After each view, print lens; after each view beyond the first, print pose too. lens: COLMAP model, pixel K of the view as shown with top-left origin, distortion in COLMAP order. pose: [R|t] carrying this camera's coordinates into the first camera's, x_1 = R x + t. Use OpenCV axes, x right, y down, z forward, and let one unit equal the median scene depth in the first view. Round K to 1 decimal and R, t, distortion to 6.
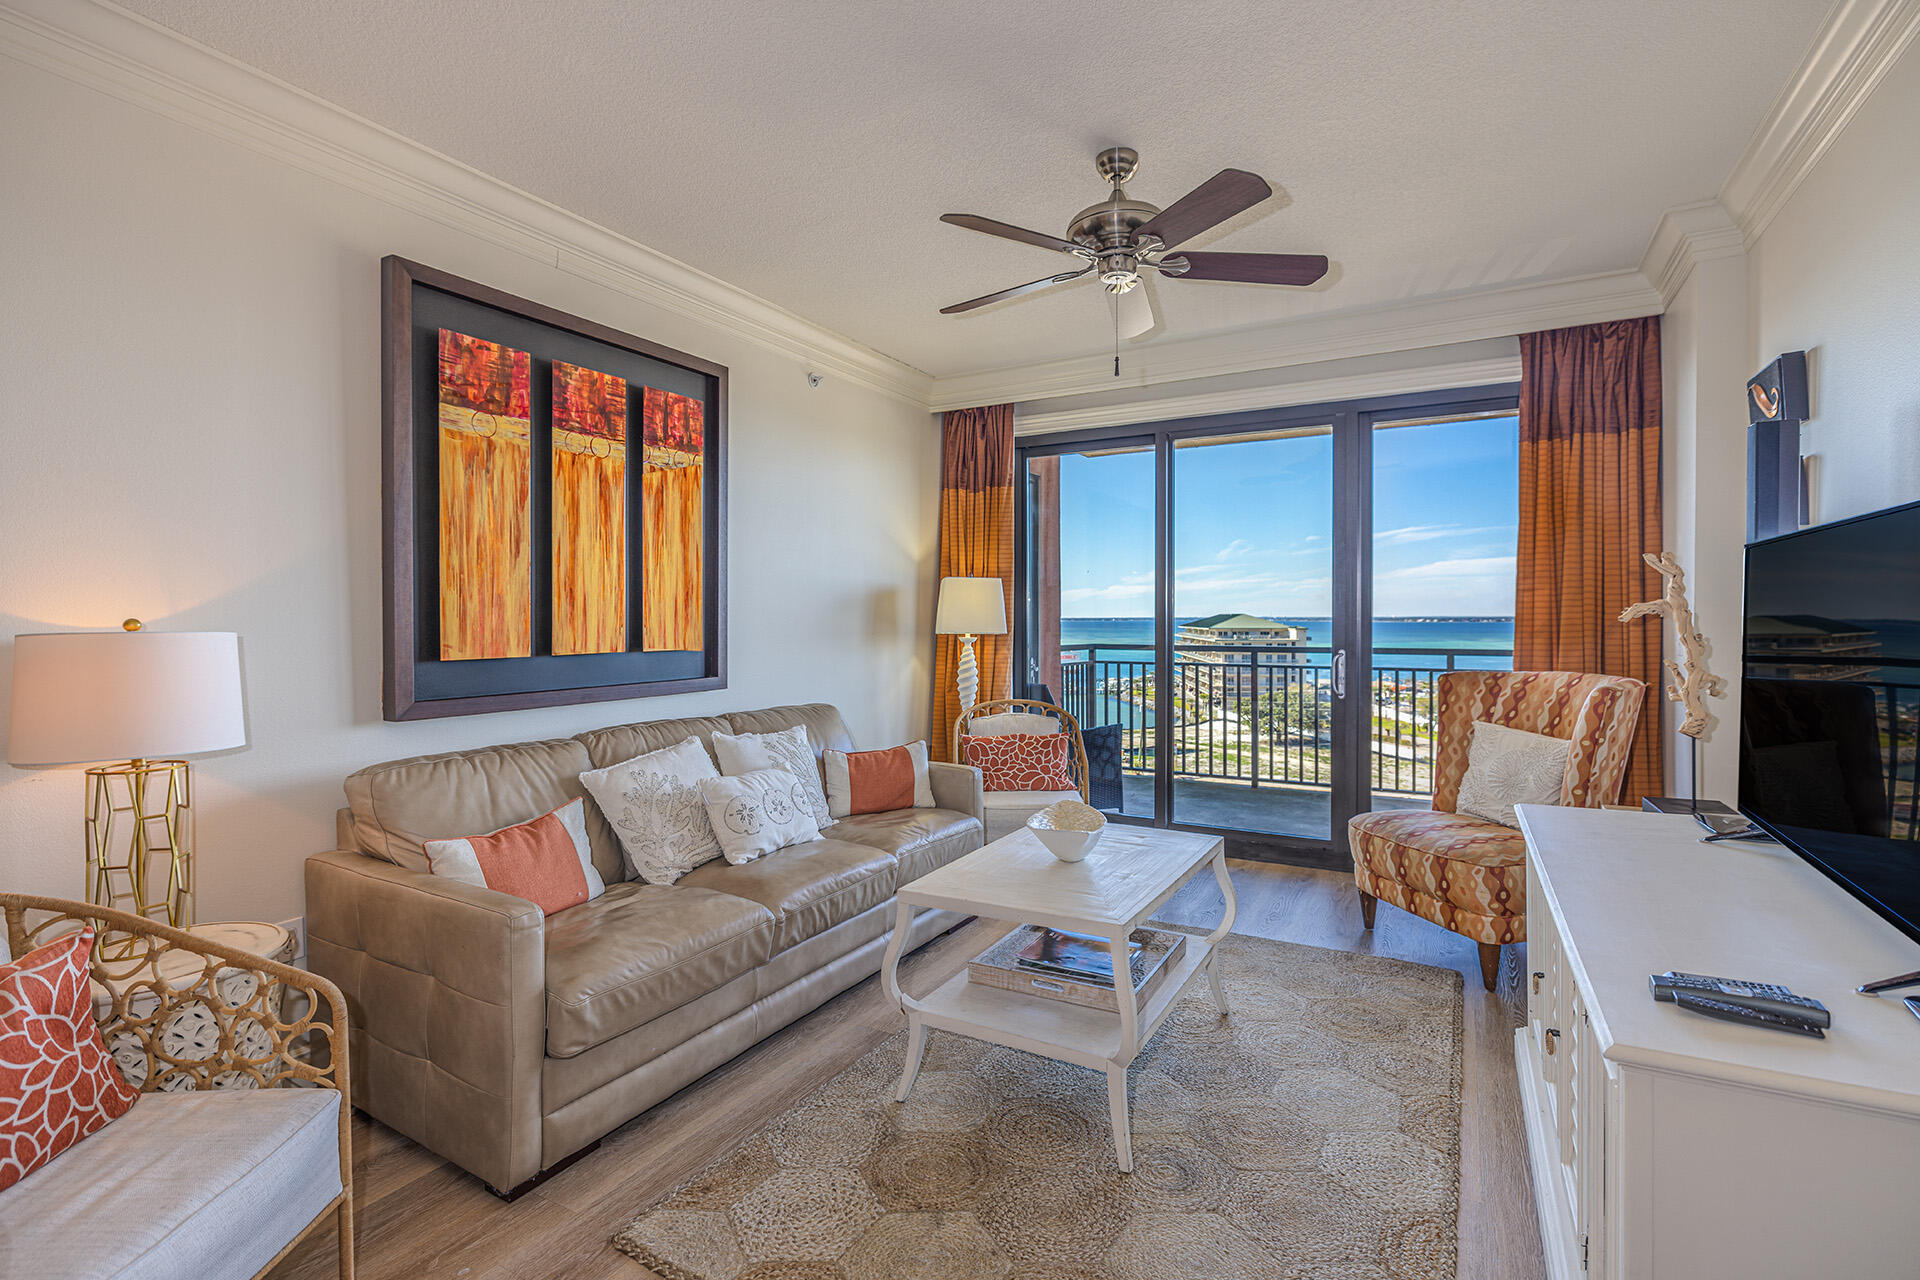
lens RADIAL K [[862.1, 0, 997.6], [0, 862.1, 630.9], [0, 0, 1]] dist [-0.001565, 0.000076]
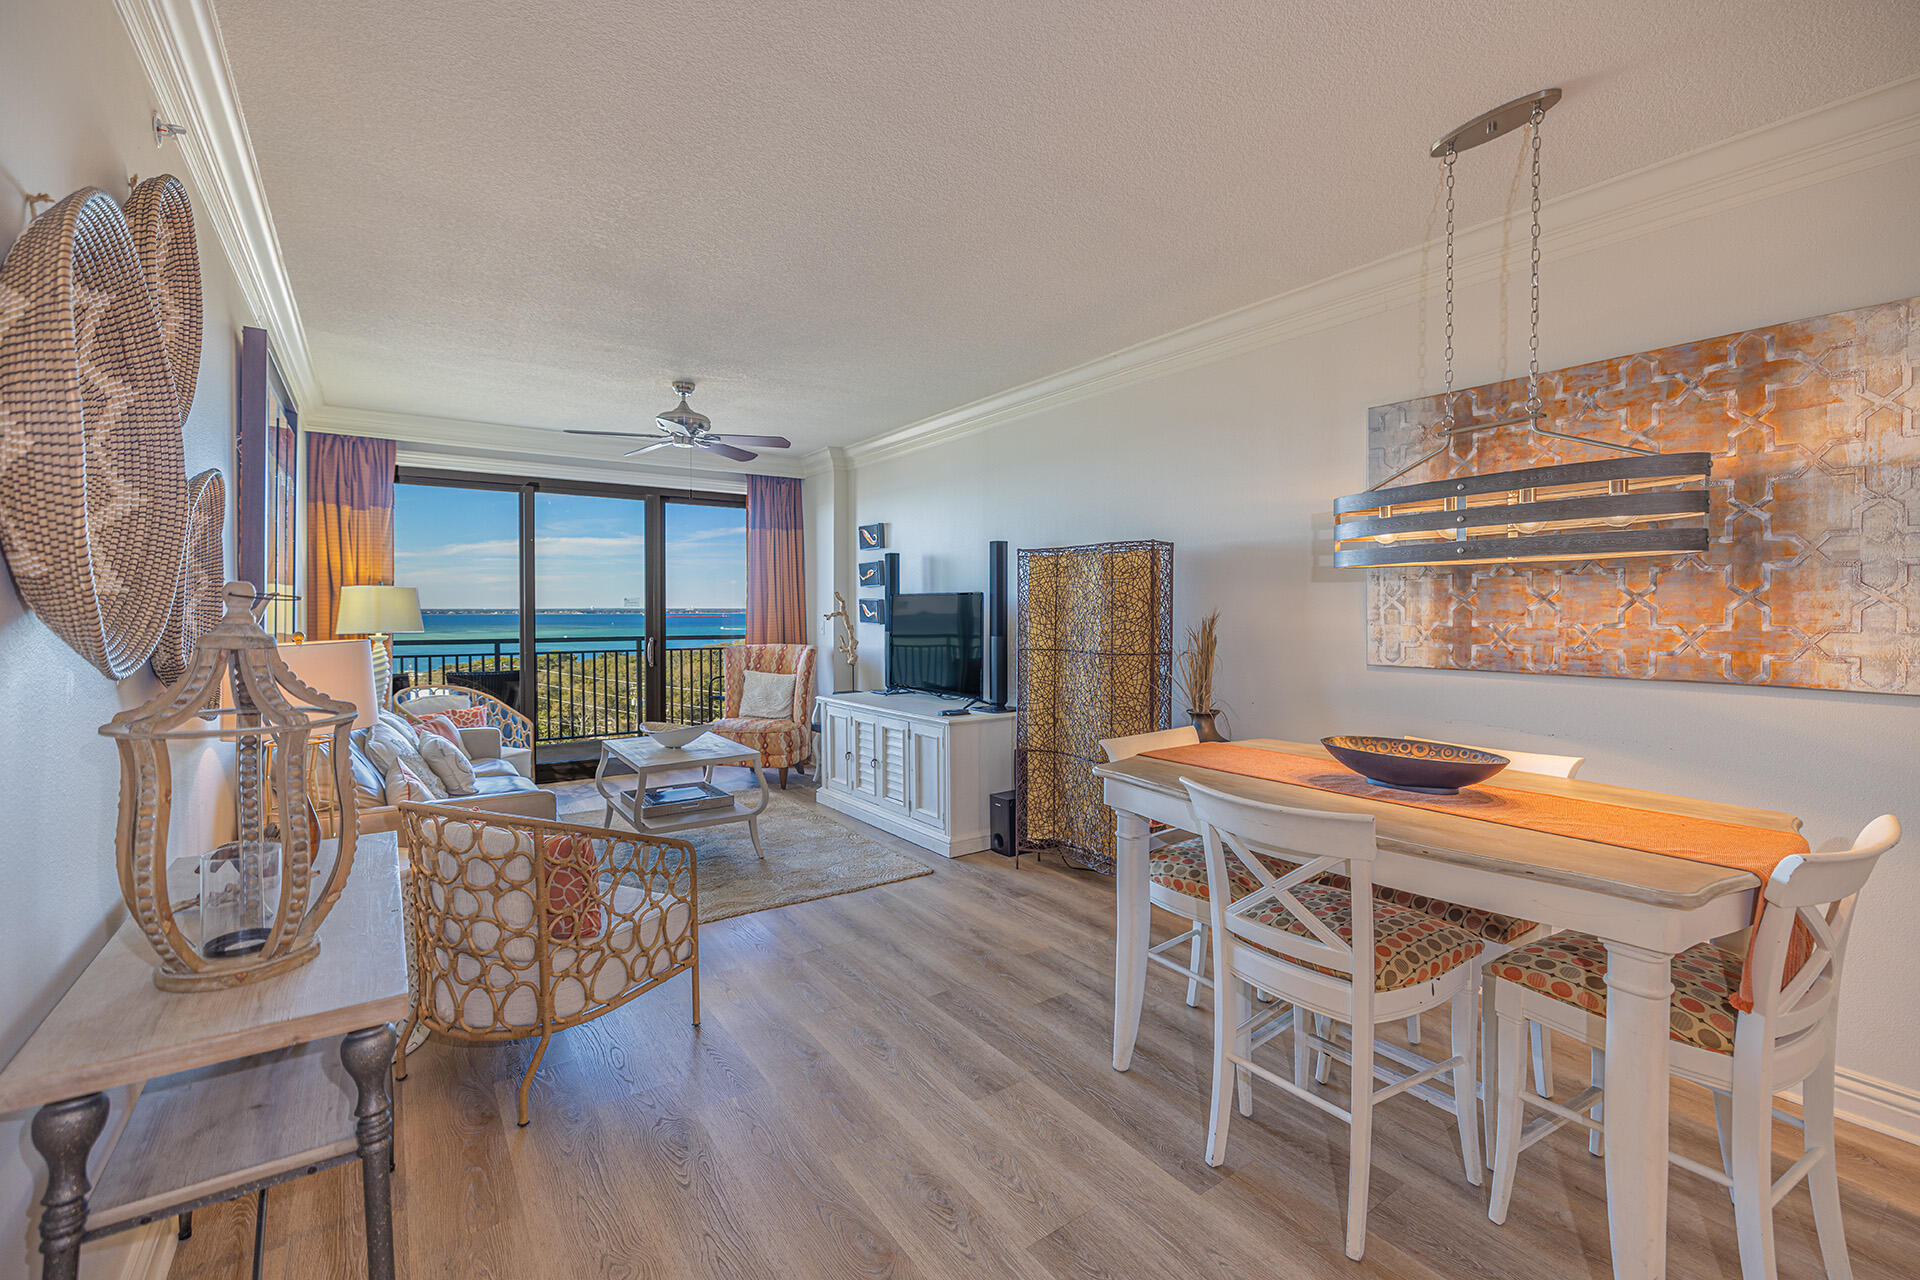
lens RADIAL K [[832.1, 0, 932.5], [0, 832.1, 628.2], [0, 0, 1]] dist [0.000309, 0.000237]
pose [[0.470531, -0.017618, 0.882208, -0.920259], [0.011984, 0.999836, 0.013575, -0.013114], [-0.882302, 0.004185, 0.470665, -0.273777]]
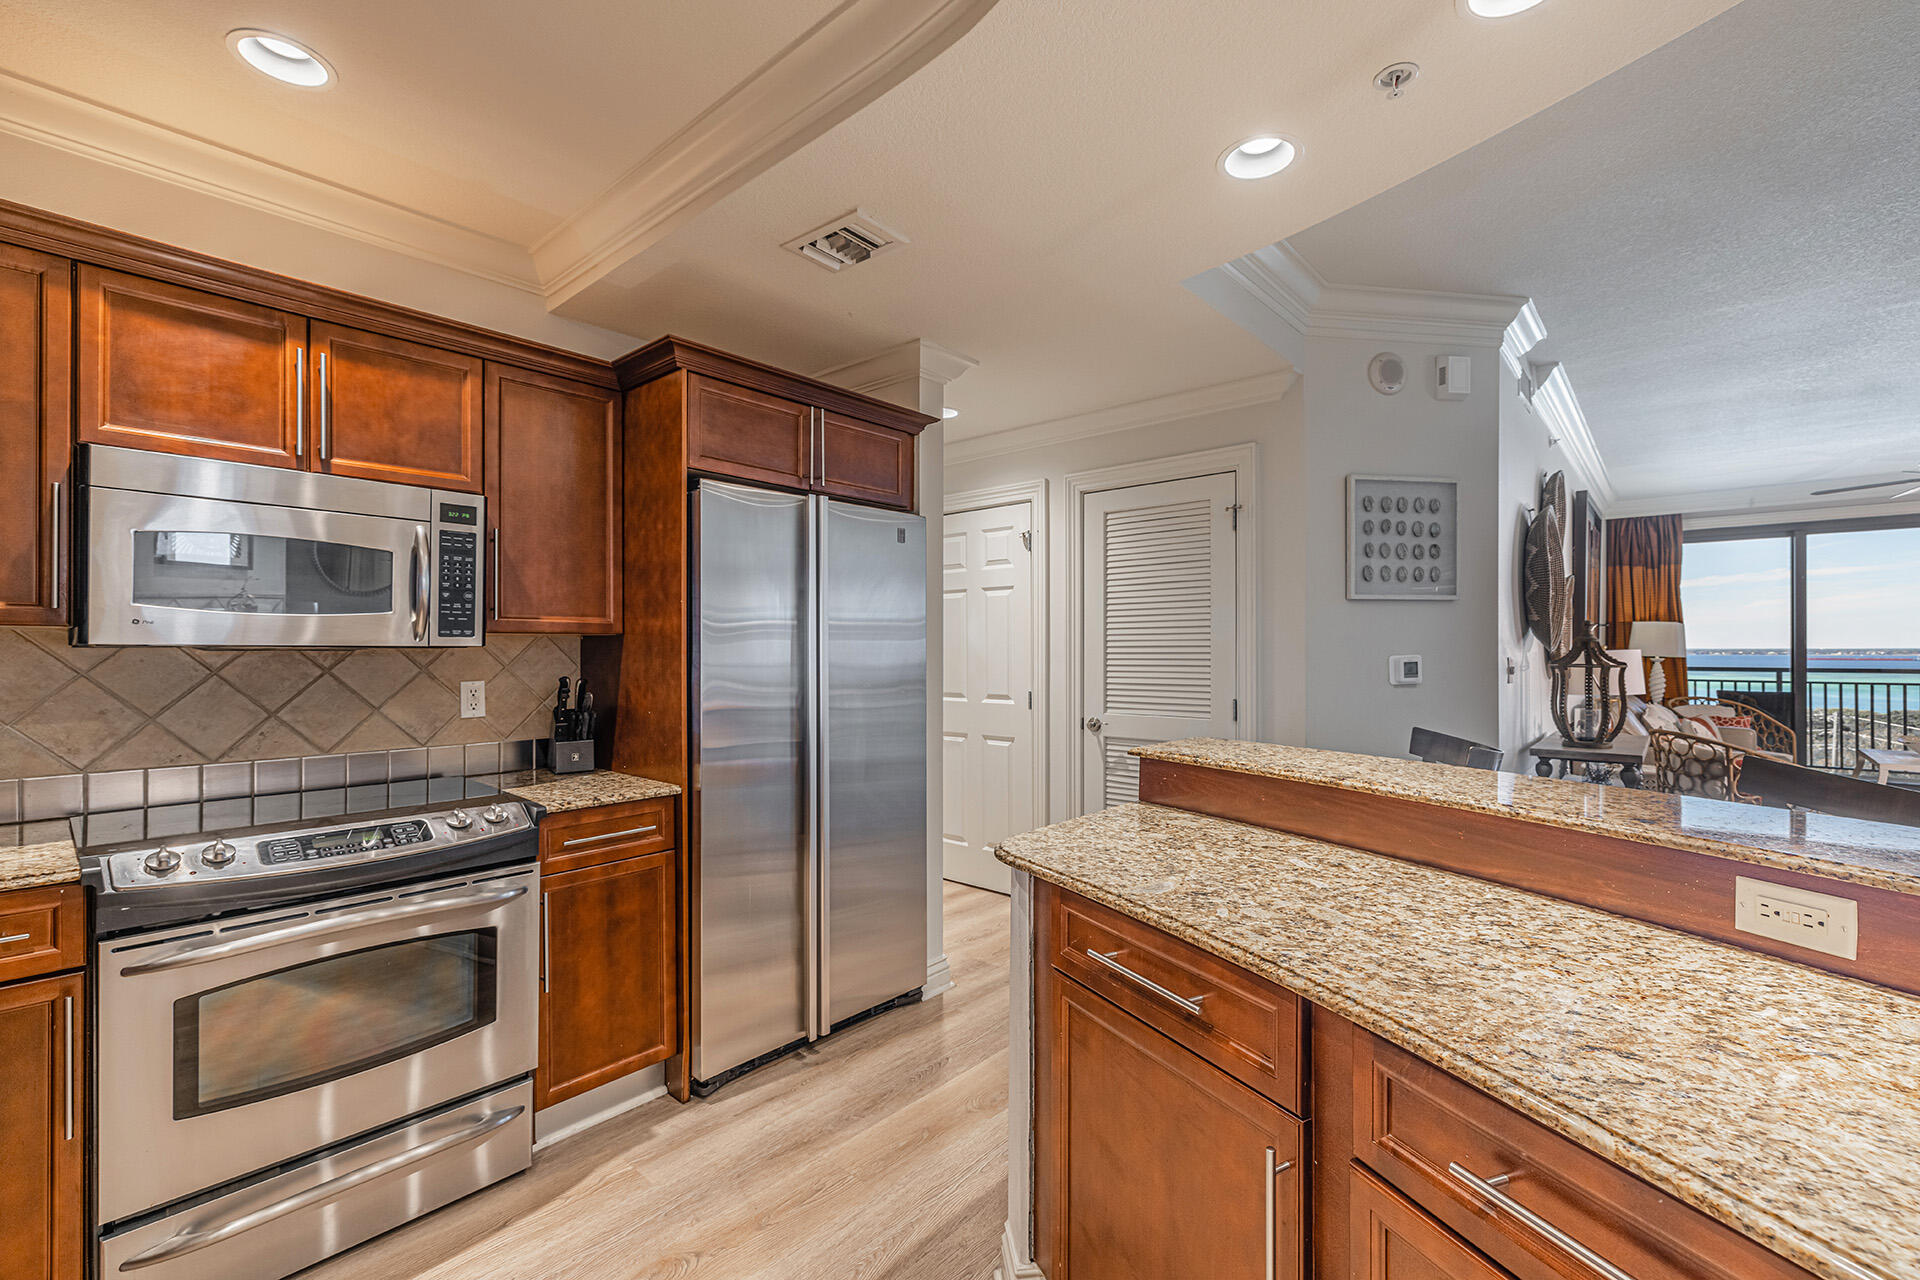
lens RADIAL K [[821.4, 0, 963.4], [0, 821.4, 653.0], [0, 0, 1]] dist [-0.010840, -0.000064]
pose [[0.974182, 0.000818, -0.225763, -1.303721], [-0.003238, 0.999941, -0.010349, 0.025555], [0.225742, 0.010812, 0.974127, -1.082170]]
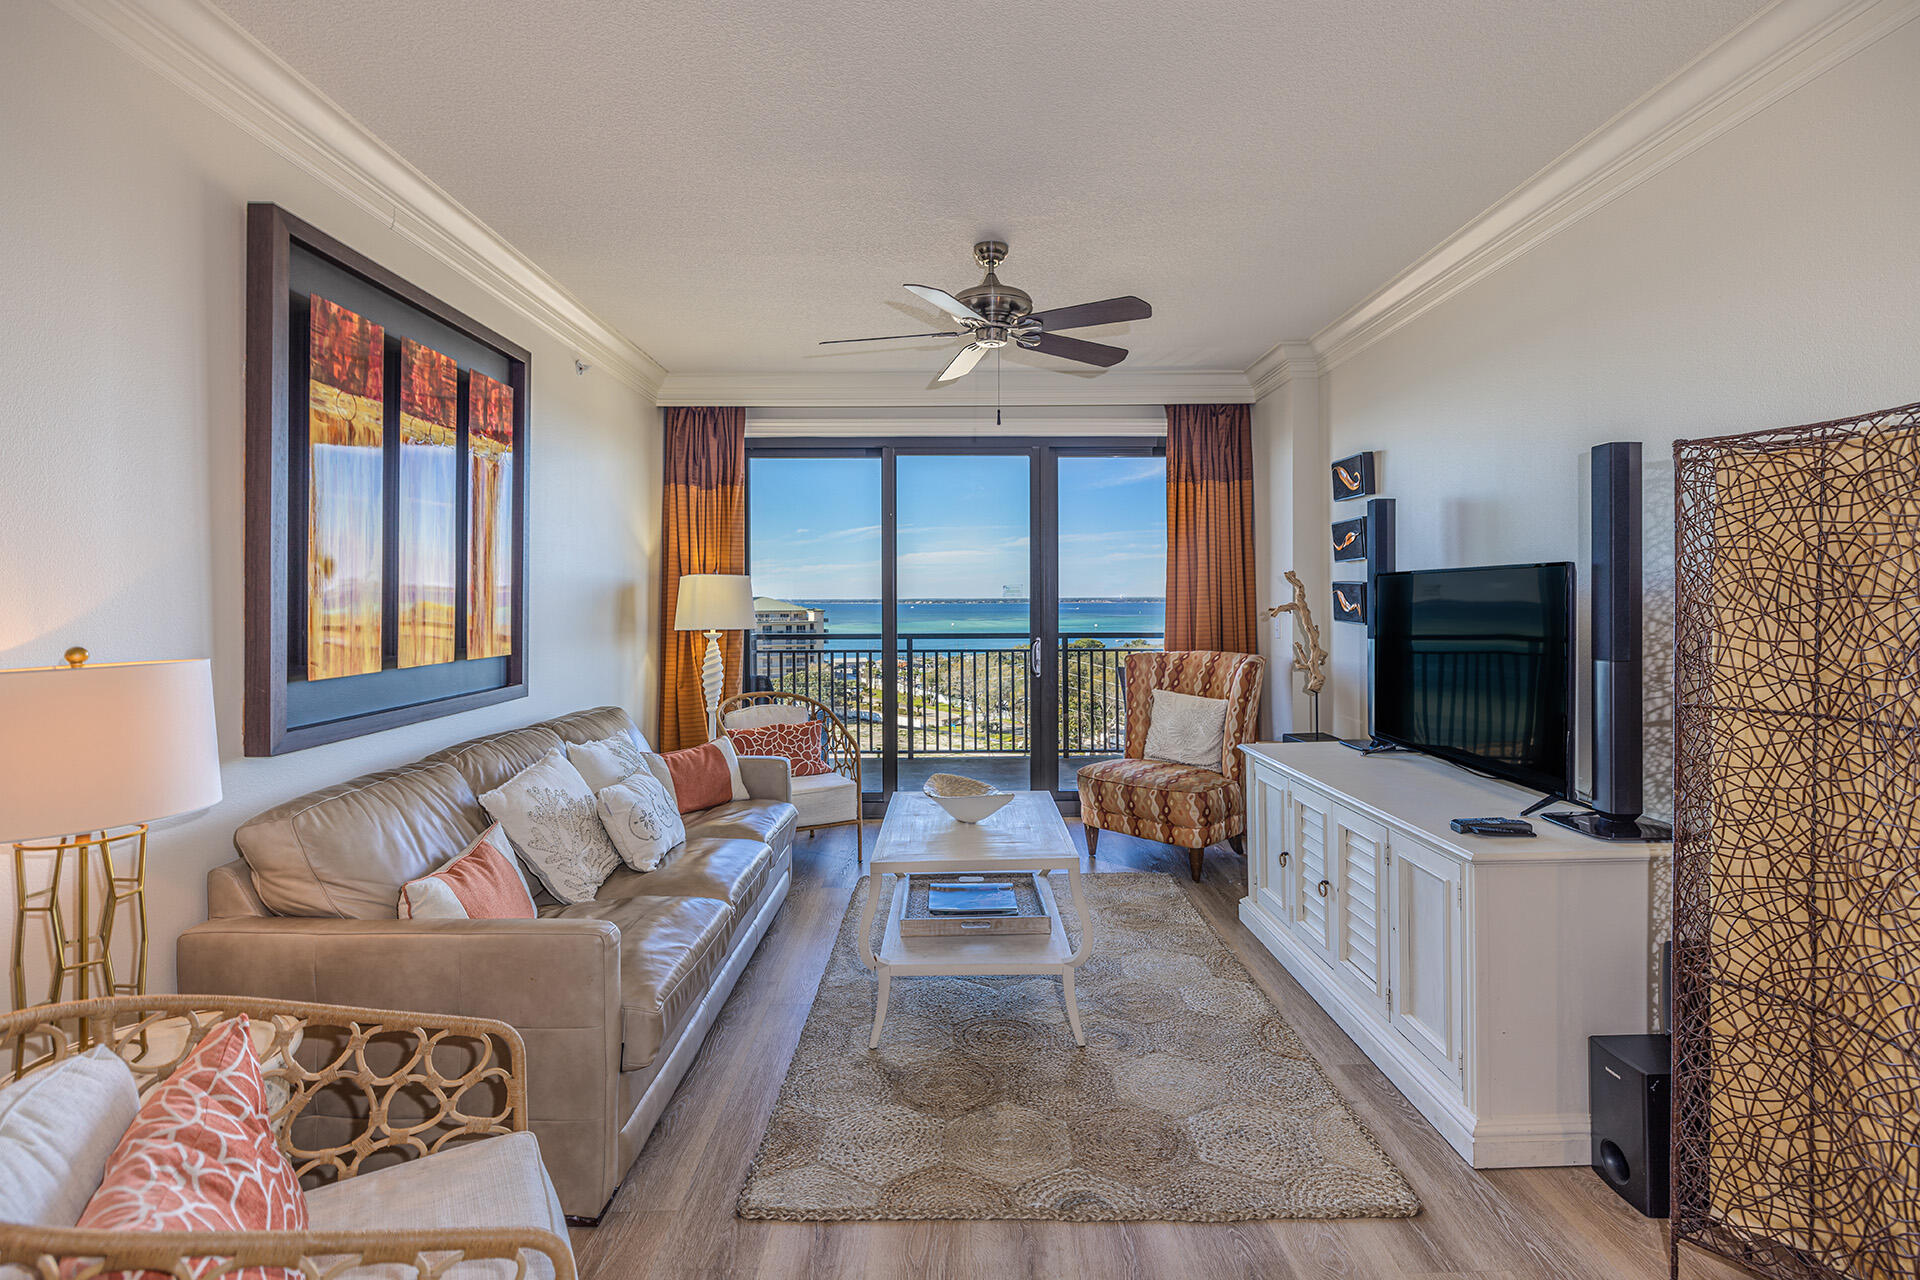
lens RADIAL K [[866.1, 0, 951.1], [0, 866.1, 604.3], [0, 0, 1]] dist [-0.000774, -0.000416]
pose [[0.879460, -0.005301, 0.475943, -0.368849], [0.010461, 0.999912, -0.008194, -0.020694], [-0.475857, 0.012186, 0.879438, -0.041588]]
